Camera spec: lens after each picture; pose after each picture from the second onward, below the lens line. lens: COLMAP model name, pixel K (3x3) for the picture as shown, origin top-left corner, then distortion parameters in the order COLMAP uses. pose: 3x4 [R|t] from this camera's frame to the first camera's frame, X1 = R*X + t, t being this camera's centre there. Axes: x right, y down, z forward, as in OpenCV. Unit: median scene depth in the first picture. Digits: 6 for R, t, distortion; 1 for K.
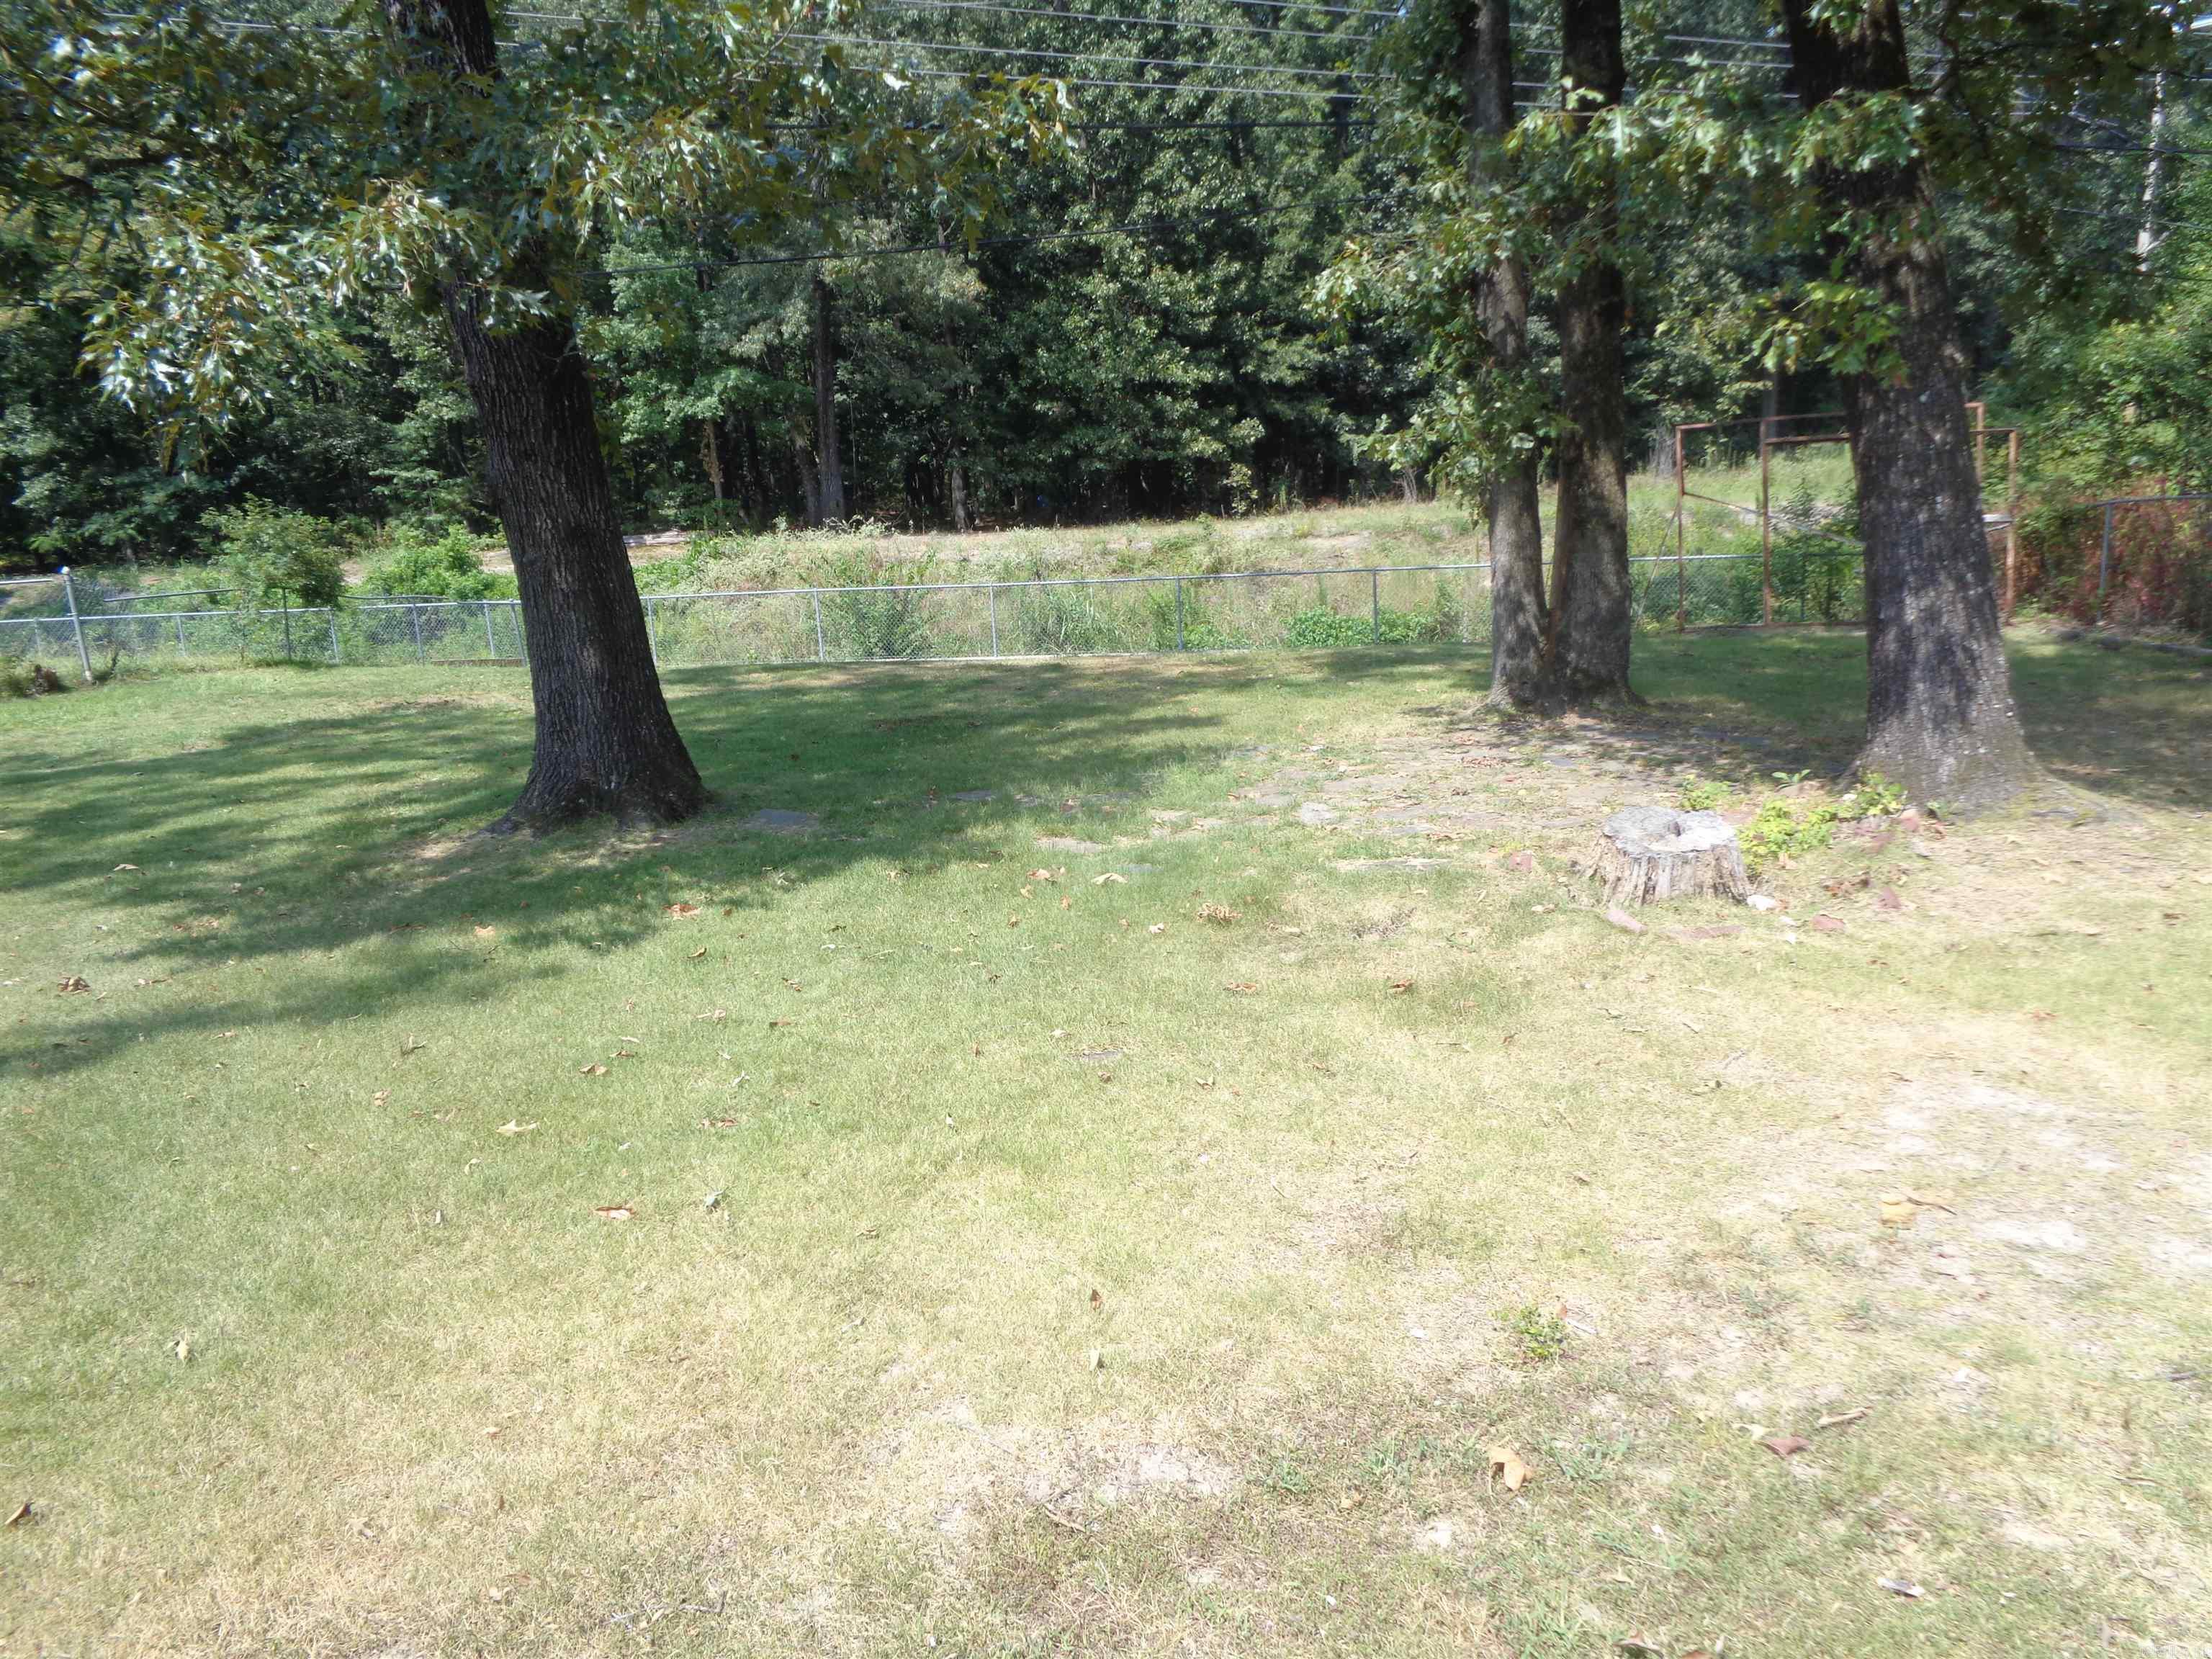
lens RADIAL K [[1662.0, 0, 1100.5], [0, 1662.0, 815.7], [0, 0, 1]] dist [-0.008114, 0.002909]
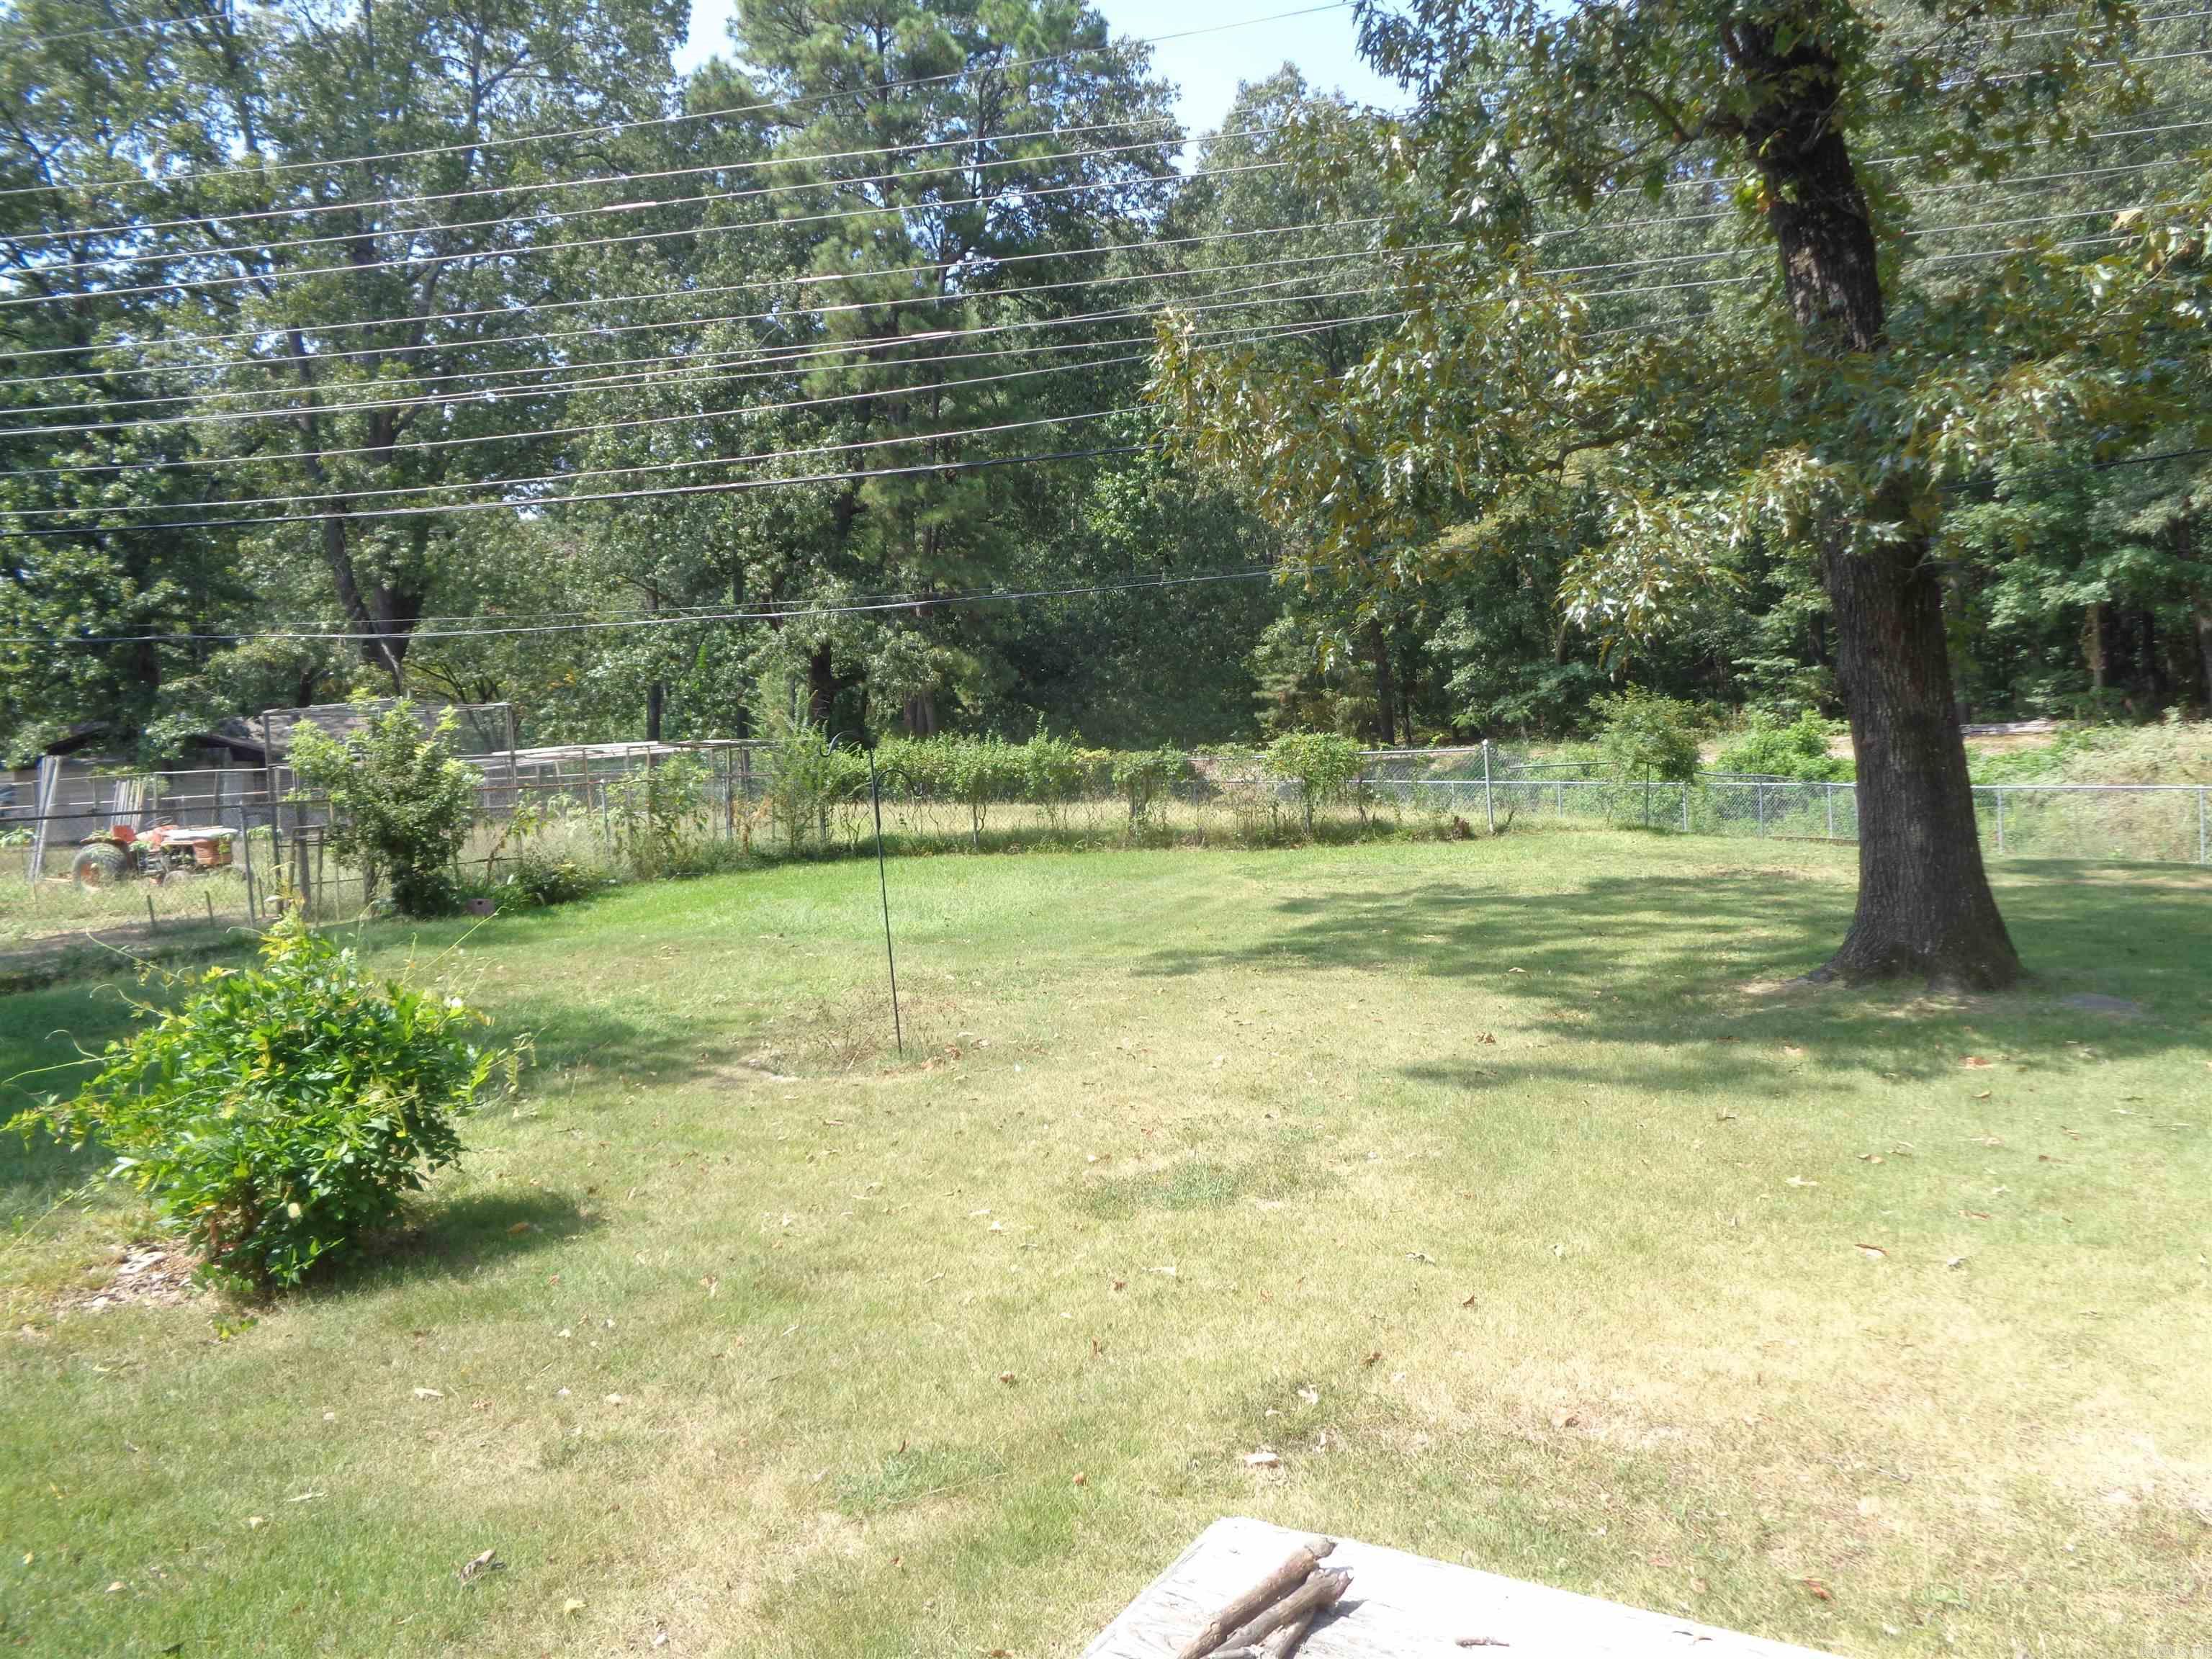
lens RADIAL K [[1662.0, 0, 1109.7], [0, 1662.0, 815.5], [0, 0, 1]] dist [-0.008114, 0.002909]
pose [[0.722464, 0.056823, -0.689069, 0.071649], [-0.131905, 0.989640, -0.056689, 0.030321], [0.678709, 0.131848, 0.722475, -0.178467]]
